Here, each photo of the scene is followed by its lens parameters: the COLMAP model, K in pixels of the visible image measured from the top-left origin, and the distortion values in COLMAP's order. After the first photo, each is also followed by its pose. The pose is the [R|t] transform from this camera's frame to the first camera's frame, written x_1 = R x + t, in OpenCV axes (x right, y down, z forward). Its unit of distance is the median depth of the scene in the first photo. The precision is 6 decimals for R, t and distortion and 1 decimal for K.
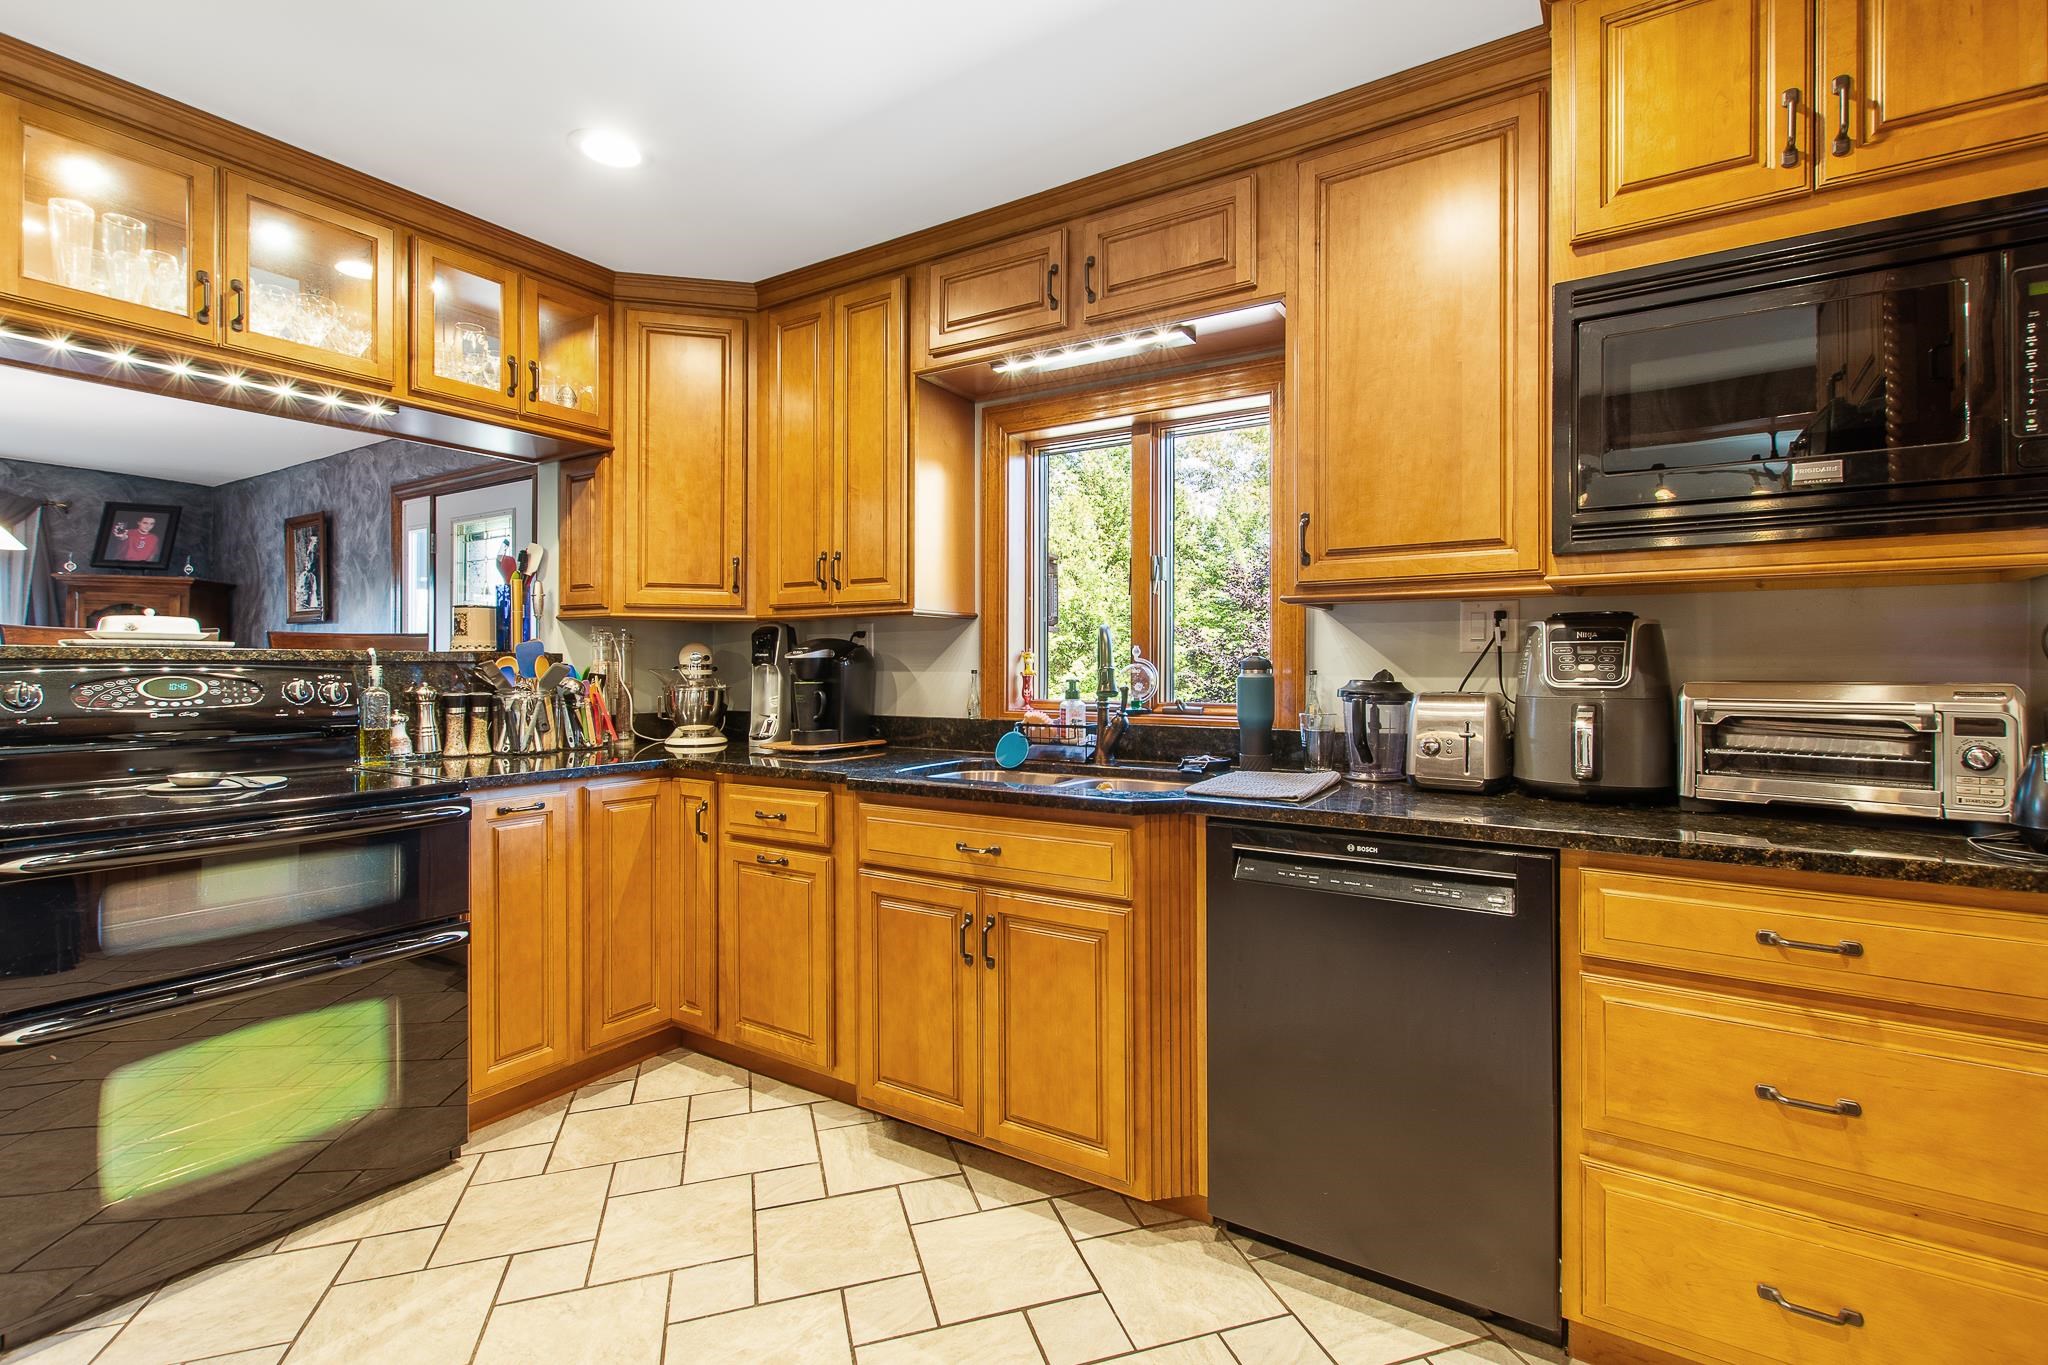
lens RADIAL K [[900.6, 0, 1033.0], [0, 900.6, 665.2], [0, 0, 1]] dist [-0.000802, -0.001504]
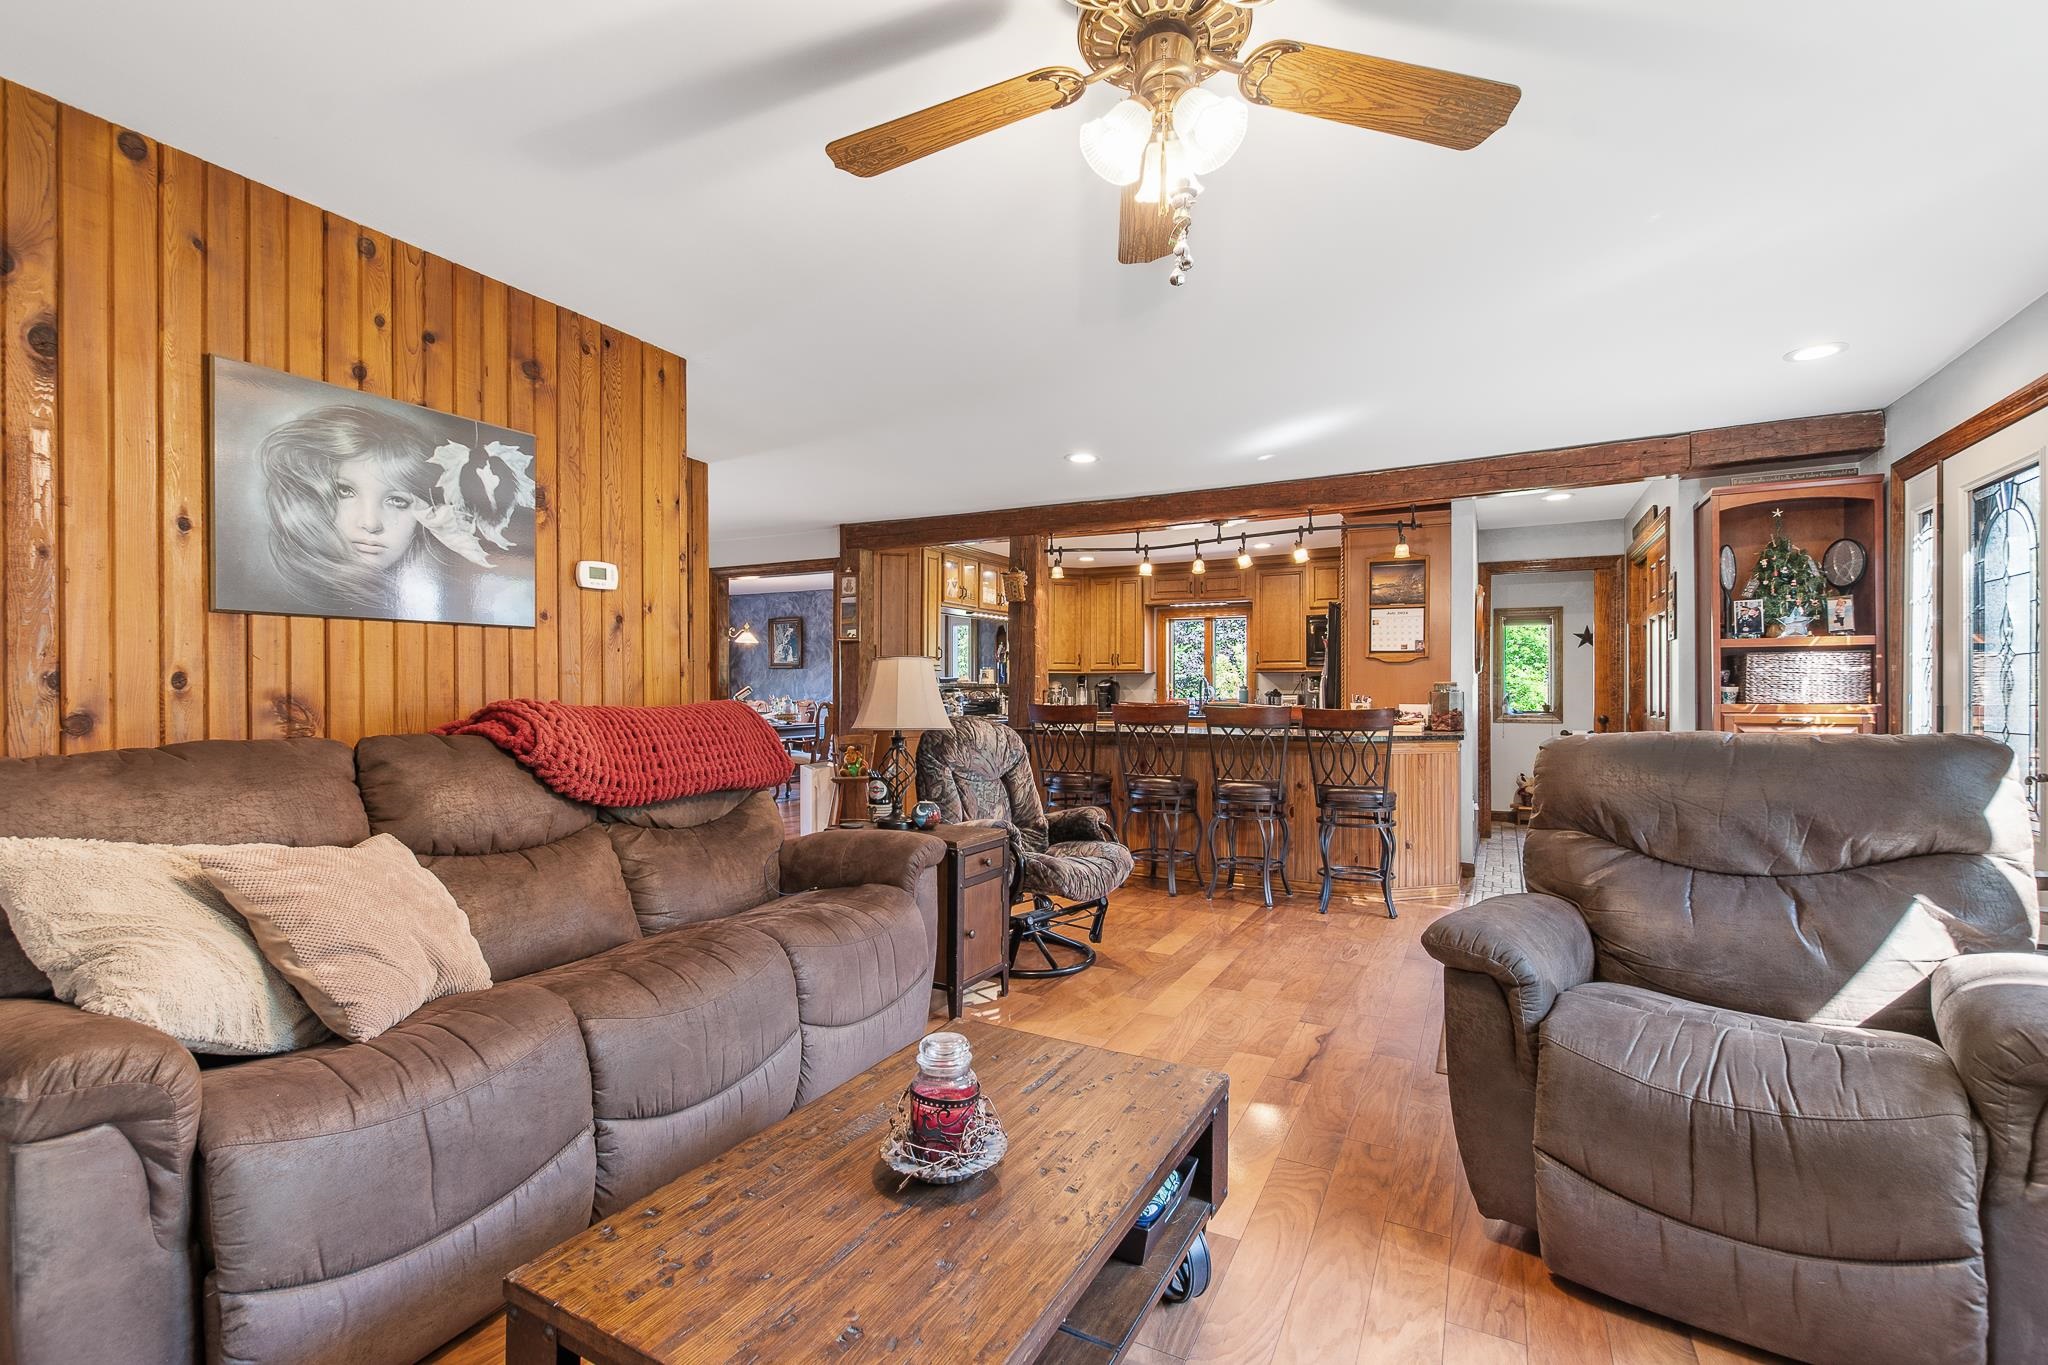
lens RADIAL K [[900.6, 0, 1022.5], [0, 900.6, 688.0], [0, 0, 1]] dist [-0.000802, -0.001504]
pose [[0.997513, -0.001313, 0.070464, -0.826241], [0.001376, 0.999999, -0.000849, 0.002585], [-0.070463, 0.000944, 0.997514, -2.365779]]
